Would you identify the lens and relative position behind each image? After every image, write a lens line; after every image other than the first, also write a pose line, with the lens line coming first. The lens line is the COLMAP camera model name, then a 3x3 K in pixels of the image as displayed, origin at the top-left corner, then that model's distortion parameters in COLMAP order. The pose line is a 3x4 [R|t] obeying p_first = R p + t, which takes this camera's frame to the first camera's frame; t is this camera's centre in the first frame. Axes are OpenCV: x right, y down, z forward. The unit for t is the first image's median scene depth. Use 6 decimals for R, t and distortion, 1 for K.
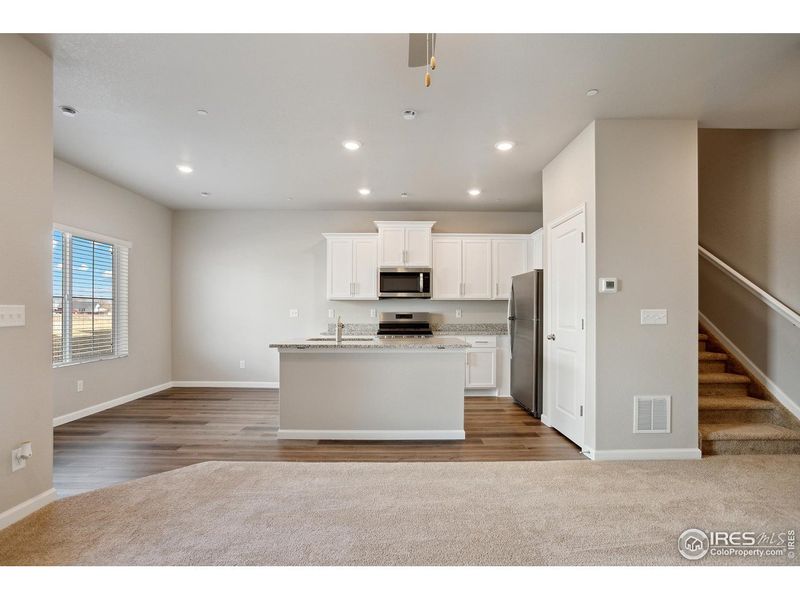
lens RADIAL K [[394.8, 0, 402.5], [0, 394.8, 312.3], [0, 0, 1]] dist [-0.025834, 0.001050]
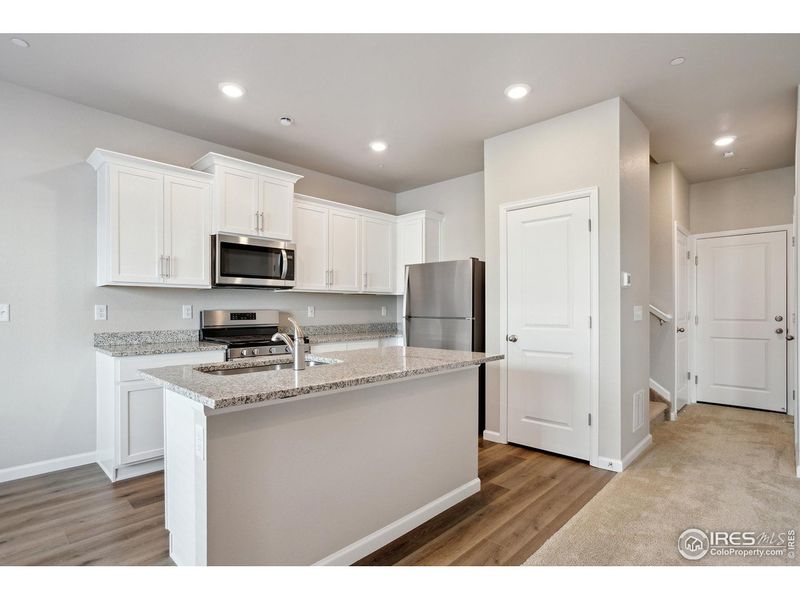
lens RADIAL K [[409.3, 0, 396.5], [0, 409.3, 310.6], [0, 0, 1]] dist [-0.050892, 0.032004]
pose [[0.702335, -0.002472, 0.711842, -0.347605], [0.002842, 0.999996, 0.000669, 0.001244], [-0.711841, 0.001553, 0.702339, 0.455427]]
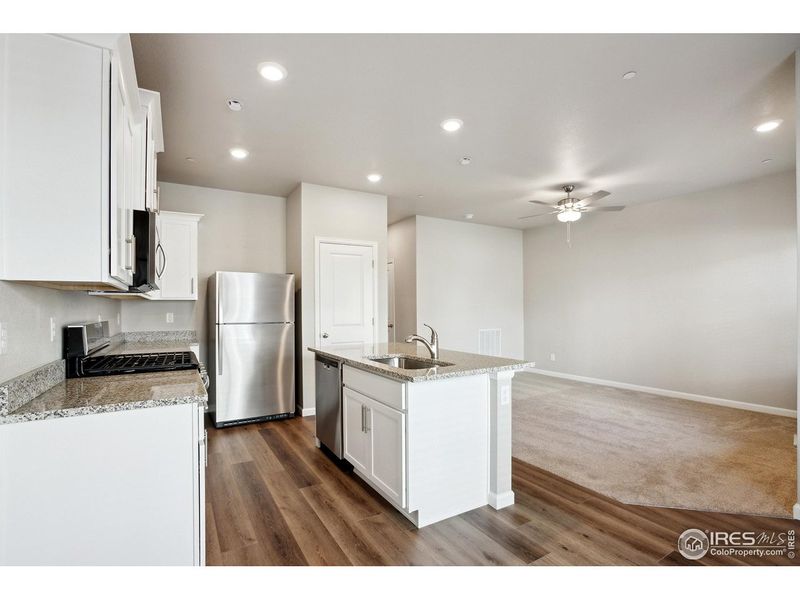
lens RADIAL K [[378.5, 0, 396.8], [0, 378.5, 304.7], [0, 0, 1]] dist [-0.067339, 0.026672]
pose [[-0.488067, 0.008570, 0.872764, -0.583778], [0.008451, 0.999951, -0.005093, -0.017922], [-0.872765, 0.004890, -0.488116, 1.113773]]
